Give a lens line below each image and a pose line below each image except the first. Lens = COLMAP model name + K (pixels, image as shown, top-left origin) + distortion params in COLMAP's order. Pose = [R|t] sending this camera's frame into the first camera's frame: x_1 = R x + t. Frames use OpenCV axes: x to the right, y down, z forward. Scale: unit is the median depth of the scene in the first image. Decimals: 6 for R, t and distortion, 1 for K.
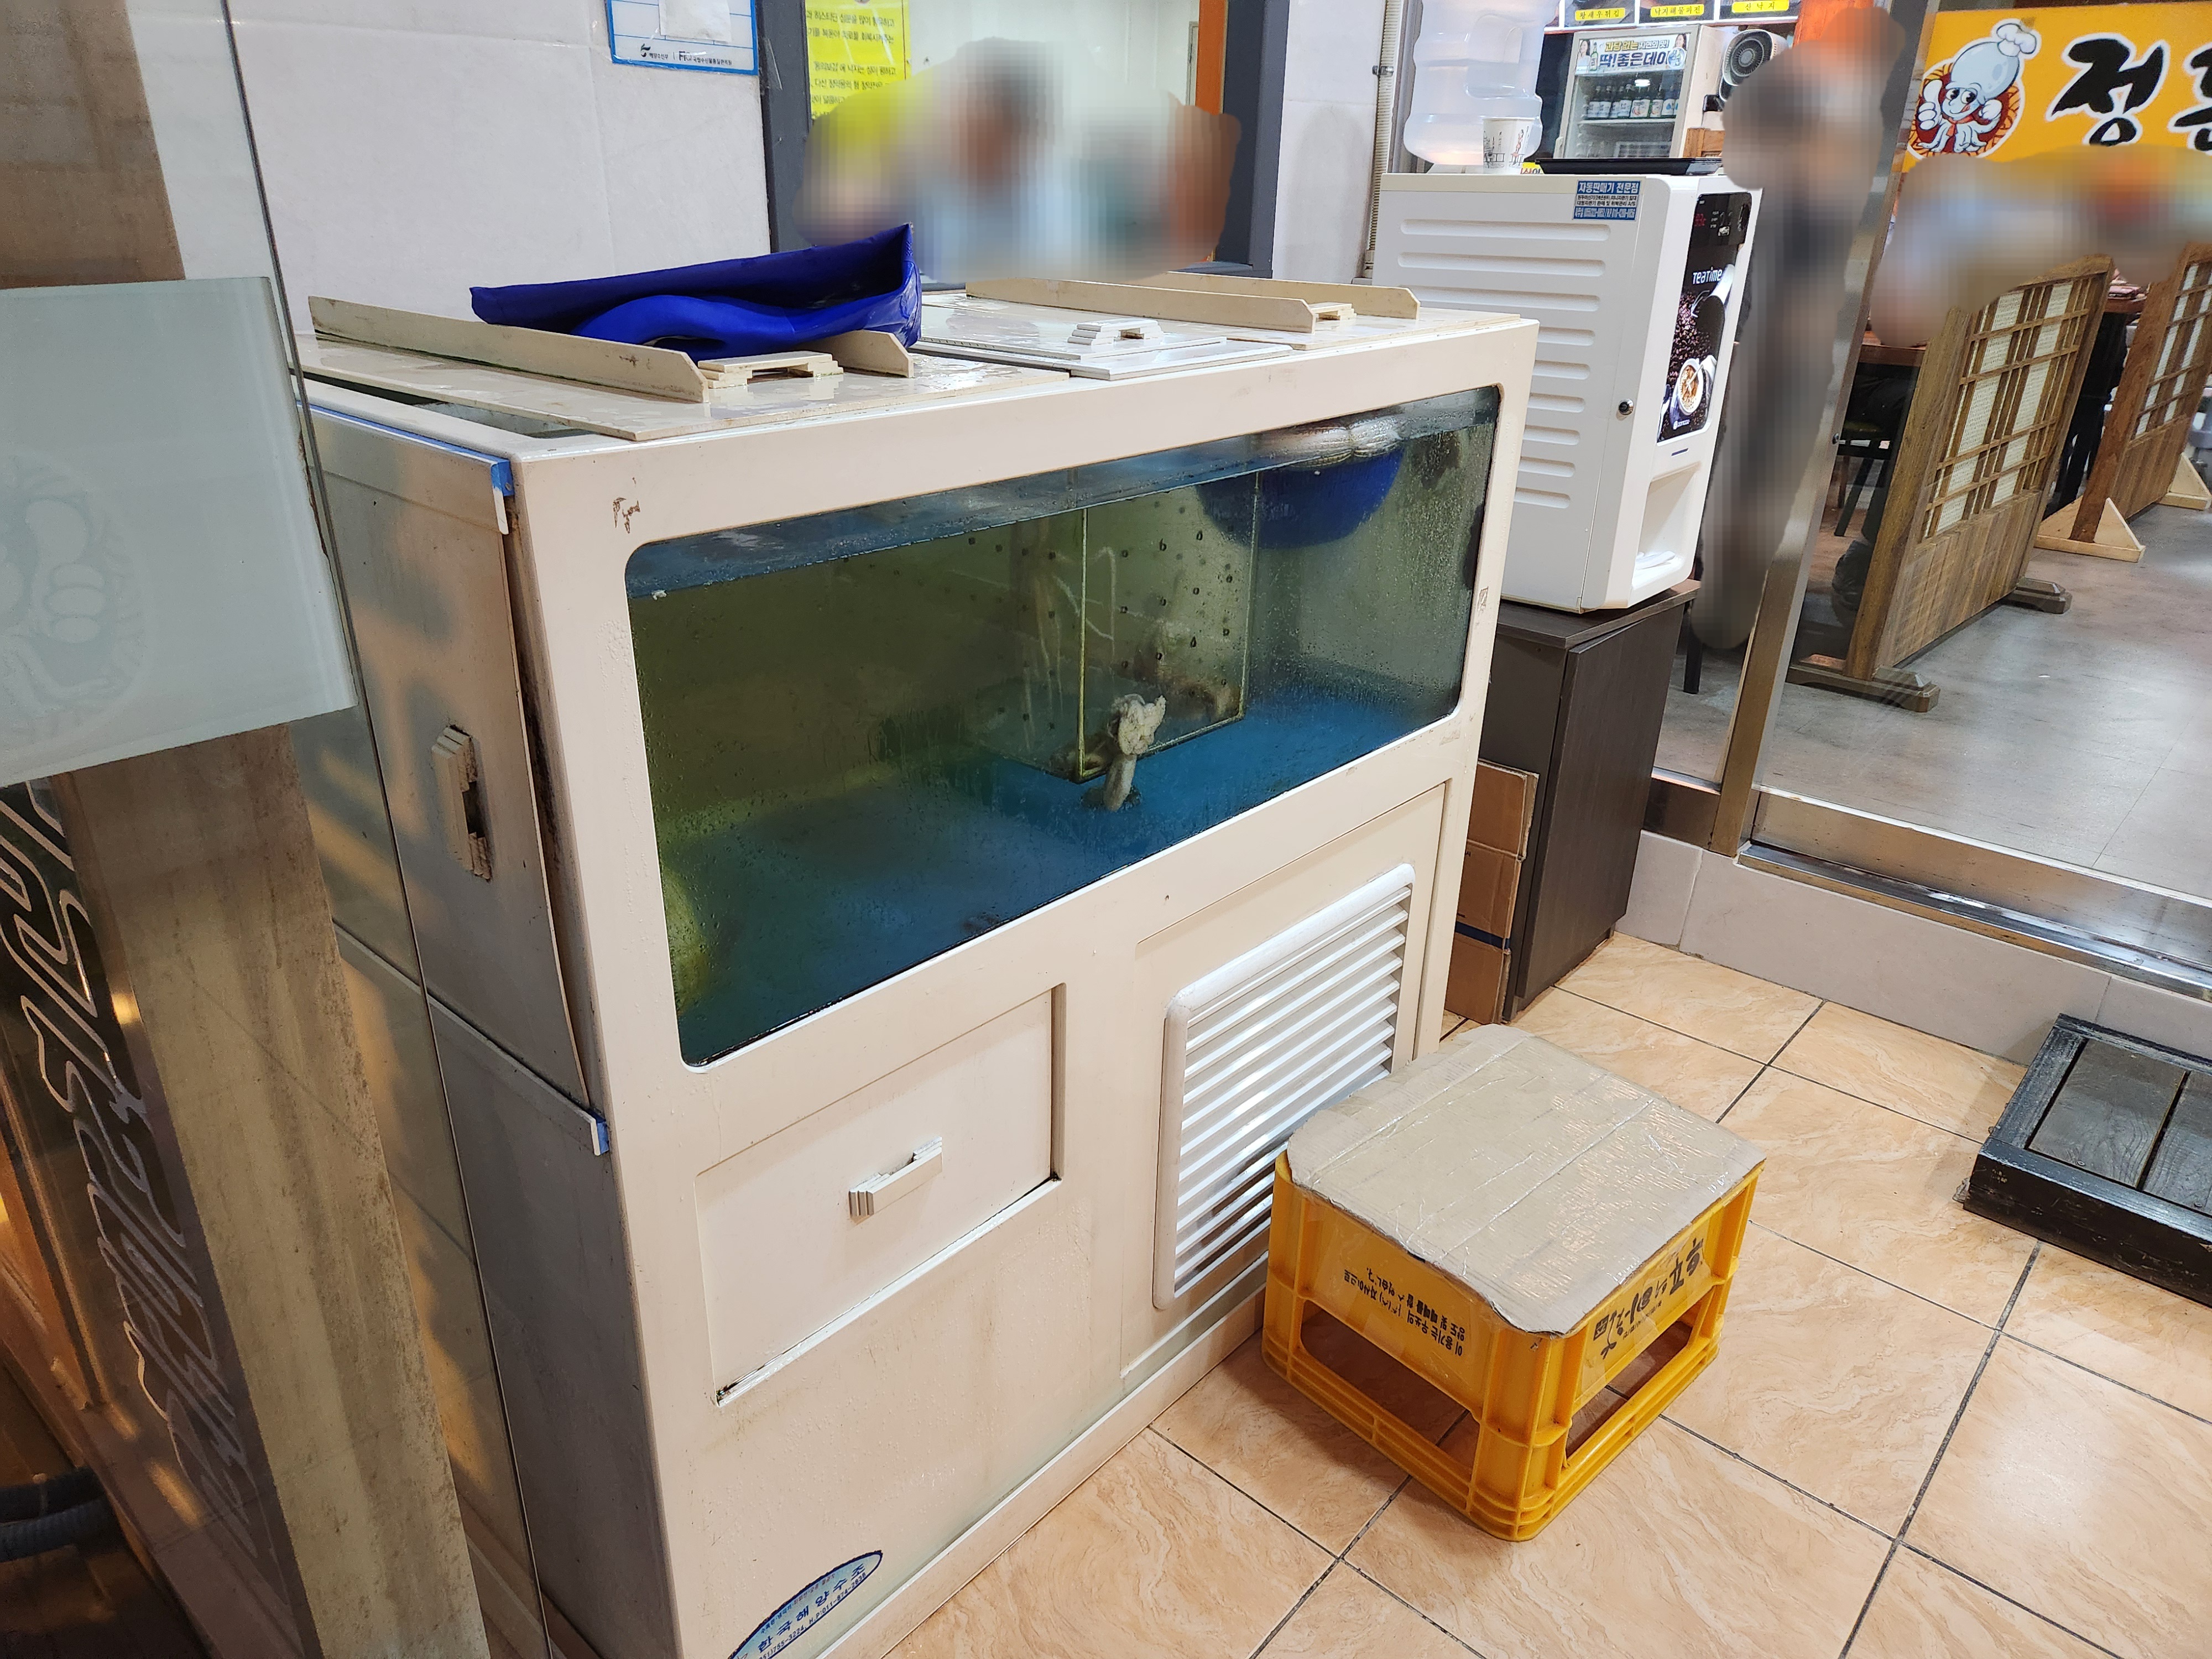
lens RADIAL K [[1480.6, 0, 1106.0], [0, 1480.6, 829.5], [0, 0, 1]] dist [0.026983, -0.005043]
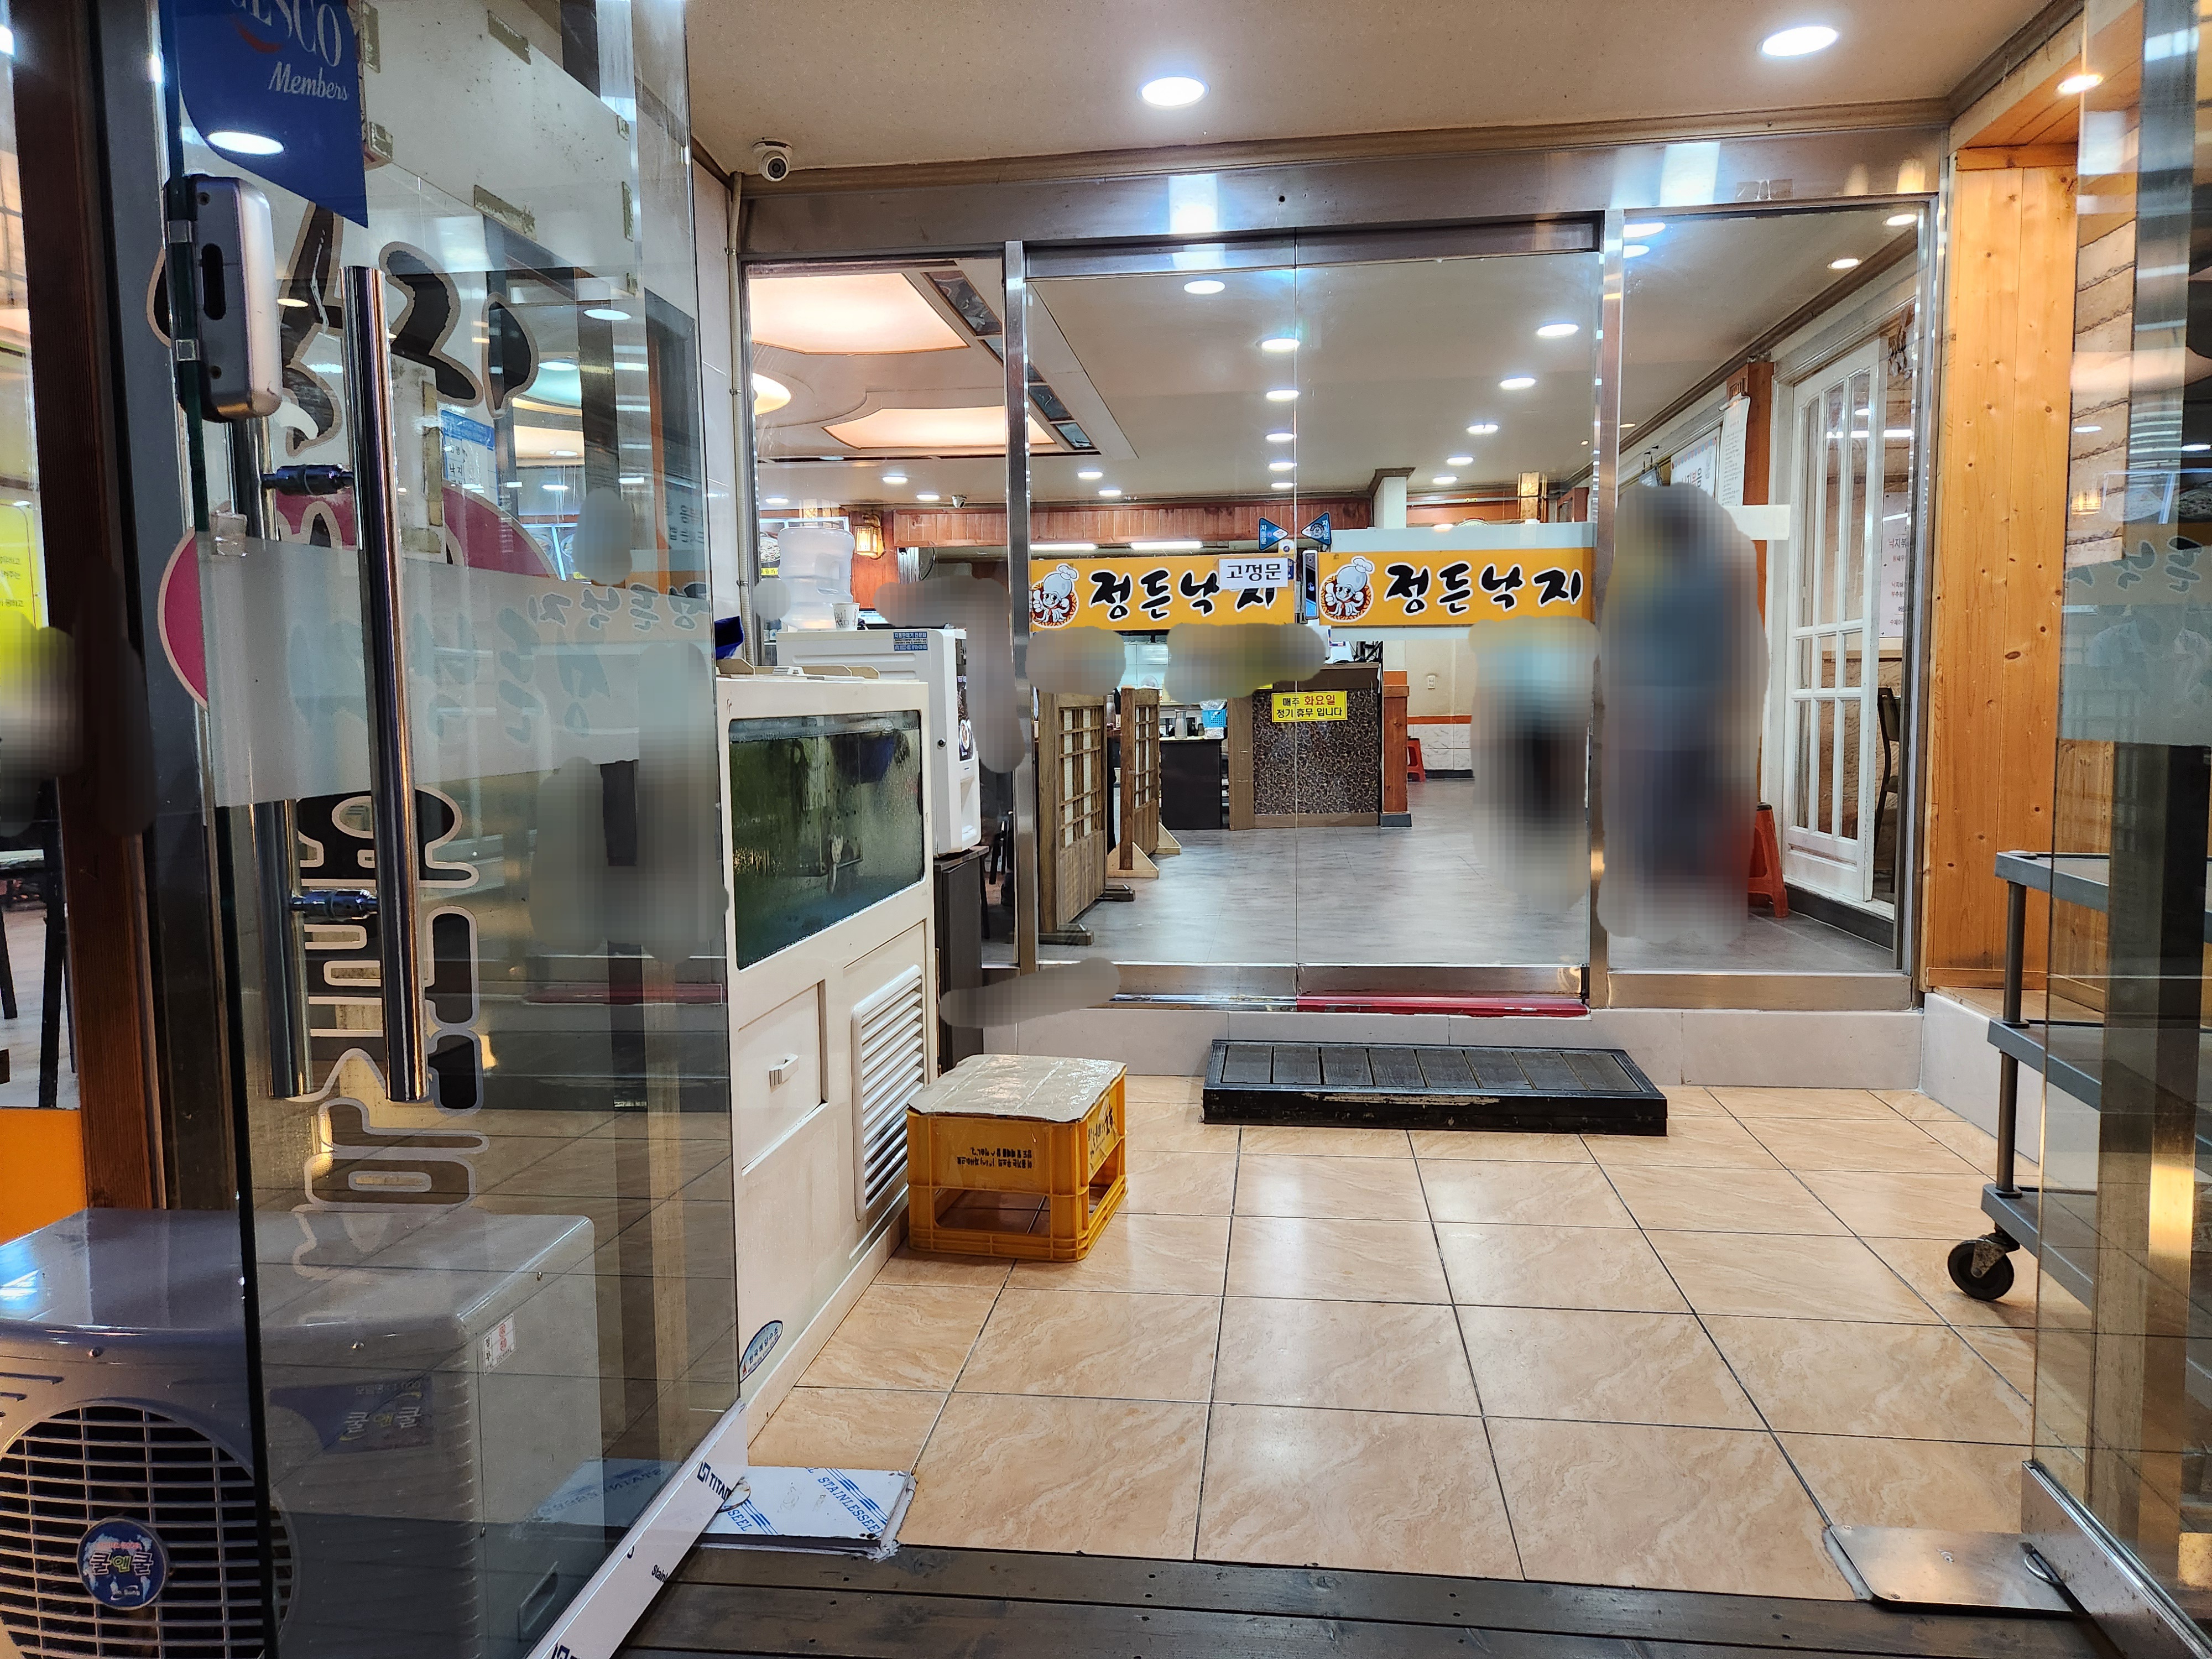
lens RADIAL K [[1402.4, 0, 1106.0], [0, 1402.4, 829.5], [0, 0, 1]] dist [0.001588, 0.000059]
pose [[0.824574, -0.083744, 0.559522, -0.483366], [0.259933, 0.934499, -0.243200, 0.304385], [-0.502506, 0.345975, 0.792331, -0.461692]]
